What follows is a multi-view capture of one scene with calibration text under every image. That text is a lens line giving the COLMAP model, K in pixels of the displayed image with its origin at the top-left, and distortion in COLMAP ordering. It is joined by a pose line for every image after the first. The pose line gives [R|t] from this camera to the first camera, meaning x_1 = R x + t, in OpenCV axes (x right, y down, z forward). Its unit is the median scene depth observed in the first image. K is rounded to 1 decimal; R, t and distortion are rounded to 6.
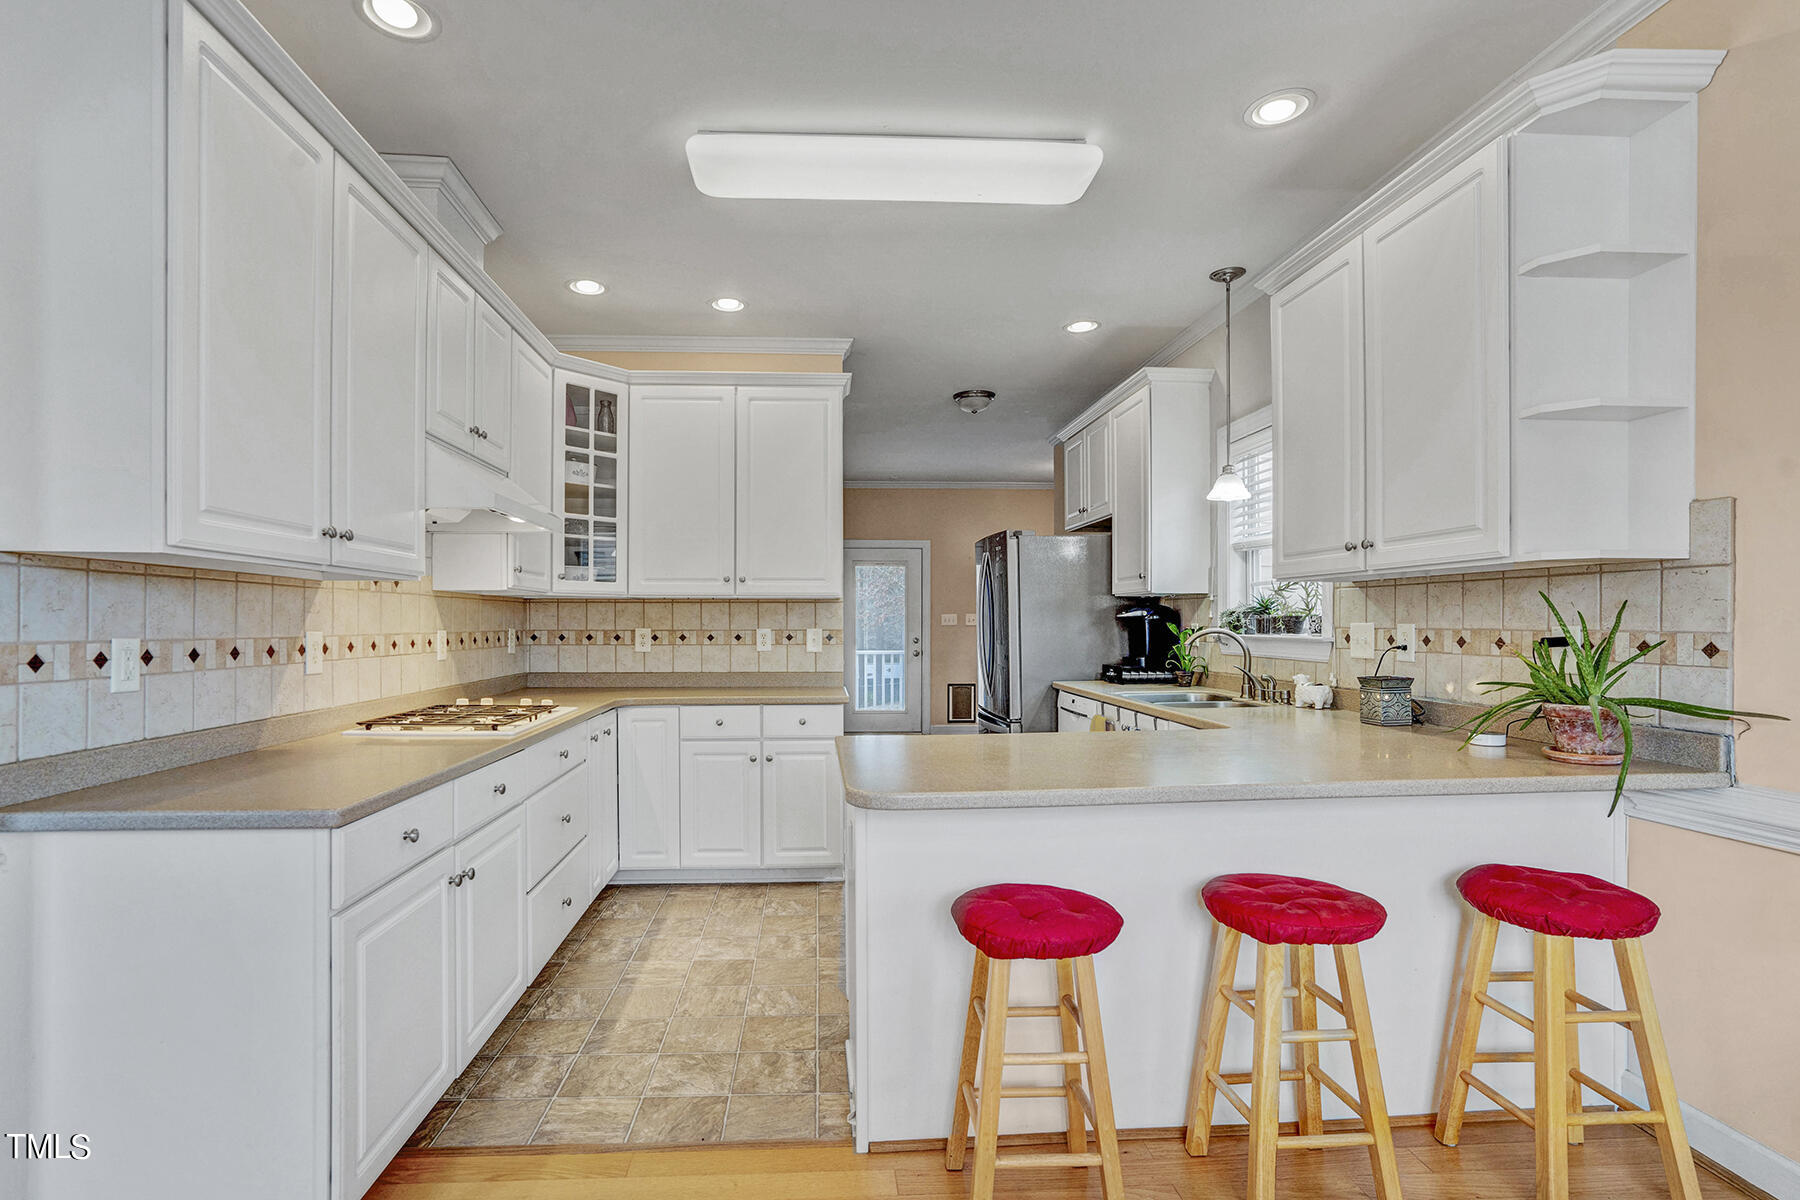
lens RADIAL K [[848.3, 0, 865.5], [0, 848.3, 619.0], [0, 0, 1]] dist [-0.049360, 0.024299]
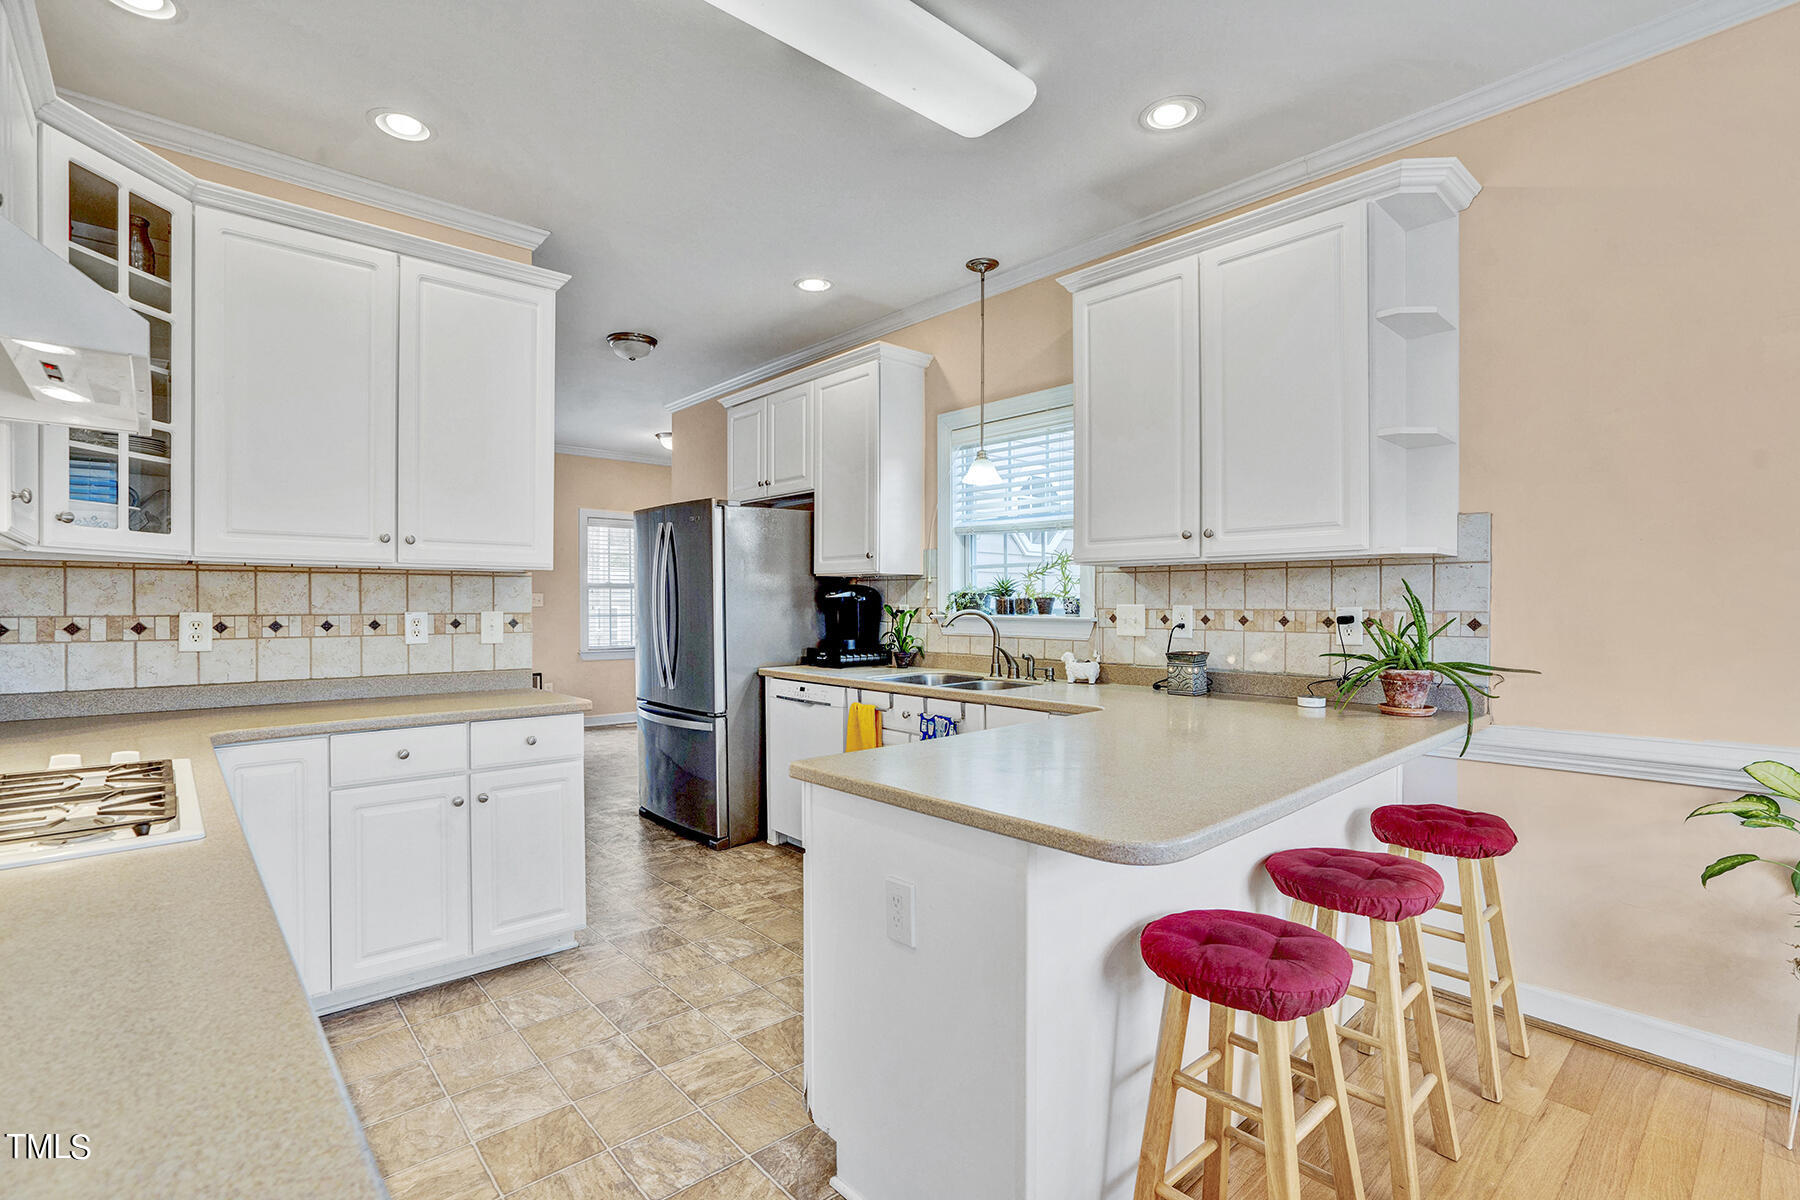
lens RADIAL K [[829.5, 0, 900.0], [0, 829.5, 600.0], [0, 0, 1]] dist [-0.046848, 0.027909]
pose [[0.785184, 0.003653, 0.619252, -0.263989], [-0.003616, 0.999993, -0.001314, 0.001285], [-0.619252, -0.001207, 0.785191, 0.260076]]
